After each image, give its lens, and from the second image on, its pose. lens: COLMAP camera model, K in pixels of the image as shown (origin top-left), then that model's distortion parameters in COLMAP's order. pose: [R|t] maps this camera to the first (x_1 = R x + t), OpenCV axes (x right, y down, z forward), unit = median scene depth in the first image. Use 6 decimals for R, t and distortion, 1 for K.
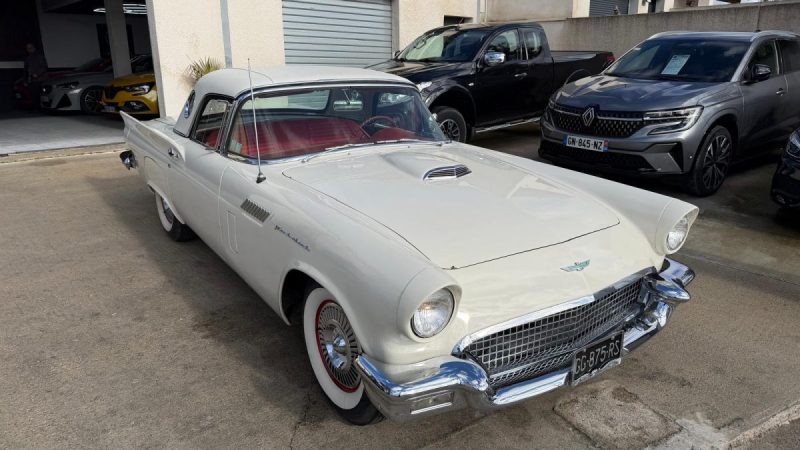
lens RADIAL K [[568.5, 0, 406.8], [0, 568.5, 219.0], [0, 0, 1]] dist [0.027340, -0.044521]
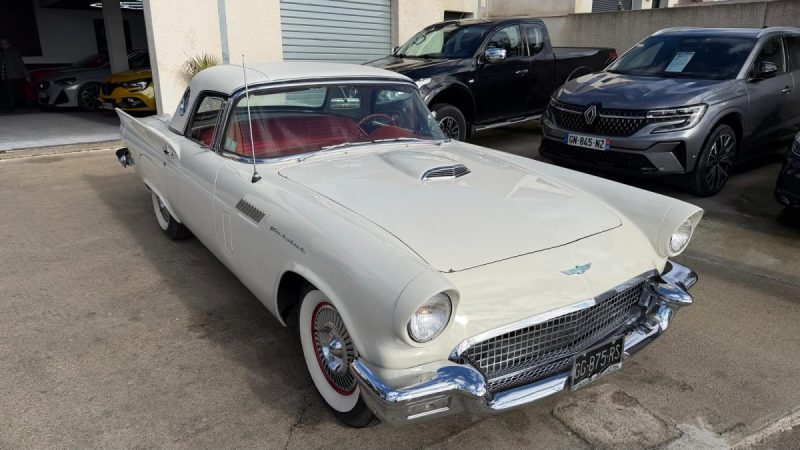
lens RADIAL K [[568.5, 0, 401.0], [0, 568.5, 232.9], [0, 0, 1]] dist [0.027340, -0.044521]
pose [[0.999957, 0.004132, -0.008357, 0.002191], [-0.003891, 0.999583, 0.028604, -0.005239], [0.008472, -0.028571, 0.999556, 0.017604]]
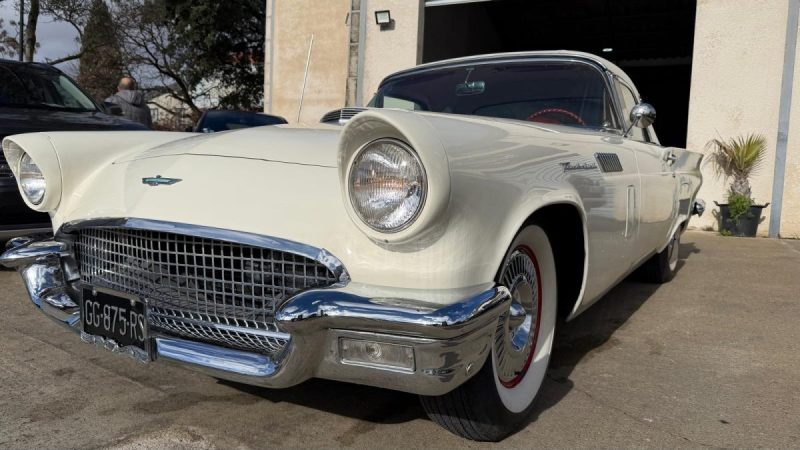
lens RADIAL K [[568.5, 0, 396.1], [0, 568.5, 227.6], [0, 0, 1]] dist [0.027340, -0.044521]
pose [[0.332241, 0.078782, -0.939898, 0.856983], [-0.289510, 0.956919, -0.022129, 0.058602], [0.897663, 0.279462, 0.340736, 0.874114]]
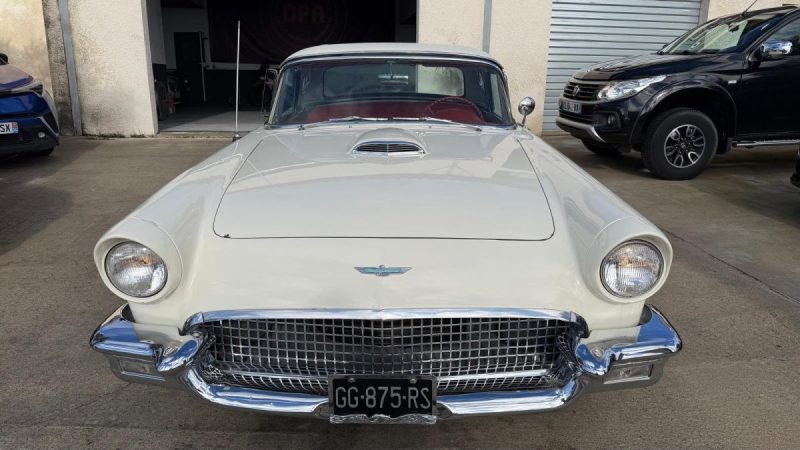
lens RADIAL K [[568.5, 0, 406.2], [0, 568.5, 221.8], [0, 0, 1]] dist [0.027340, -0.044521]
pose [[0.809342, 0.155538, -0.566369, 0.621624], [-0.164603, 0.985721, 0.035483, -0.009481], [0.563801, 0.064508, 0.823388, 0.338749]]
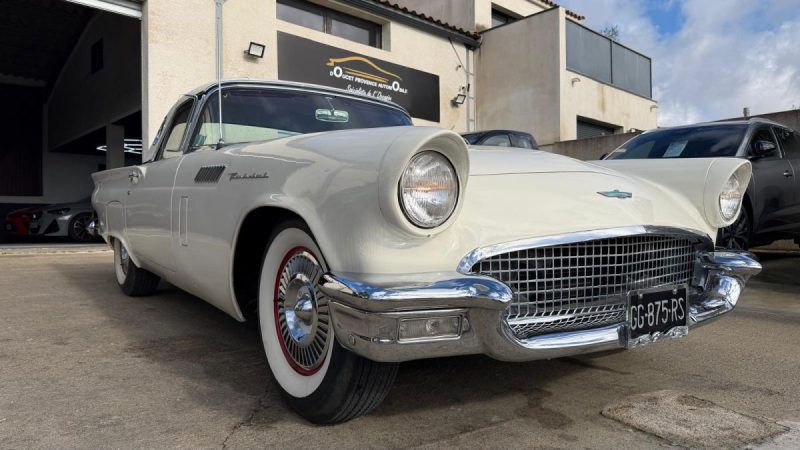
lens RADIAL K [[568.5, 0, 398.3], [0, 568.5, 224.6], [0, 0, 1]] dist [0.027340, -0.044521]
pose [[0.999976, -0.006199, -0.003159, 0.006736], [0.005105, 0.962215, -0.272243, 0.277240], [0.004727, 0.272220, 0.962223, 0.229017]]
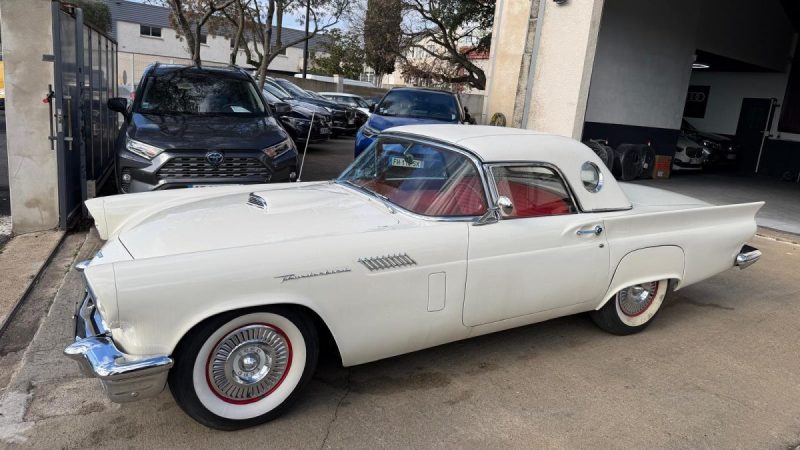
lens RADIAL K [[568.5, 0, 393.4], [0, 568.5, 219.8], [0, 0, 1]] dist [0.027340, -0.044521]
pose [[-0.152613, 0.197679, -0.968314, 1.200674], [-0.341050, 0.909067, 0.239336, -0.432883], [0.927574, 0.366770, -0.071317, 1.409777]]
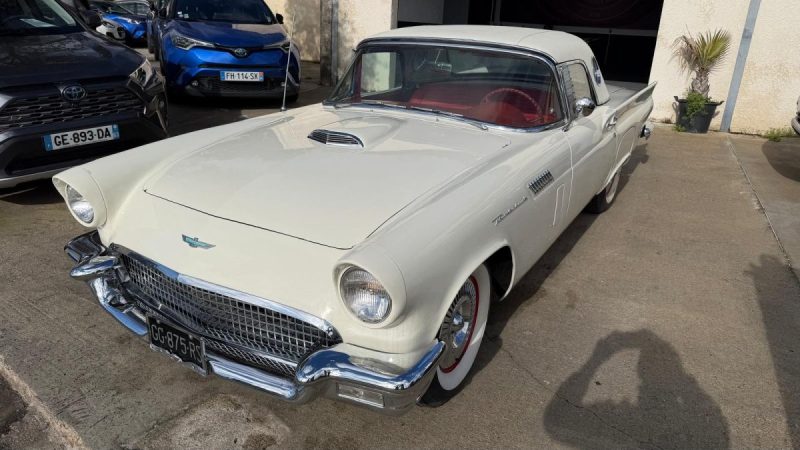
lens RADIAL K [[568.5, 0, 400.4], [0, 568.5, 228.7], [0, 0, 1]] dist [0.027340, -0.044521]
pose [[0.370344, 0.338625, -0.864973, 0.995559], [-0.293733, 0.926095, 0.236789, -0.203362], [0.881230, 0.166378, 0.442438, 0.745456]]
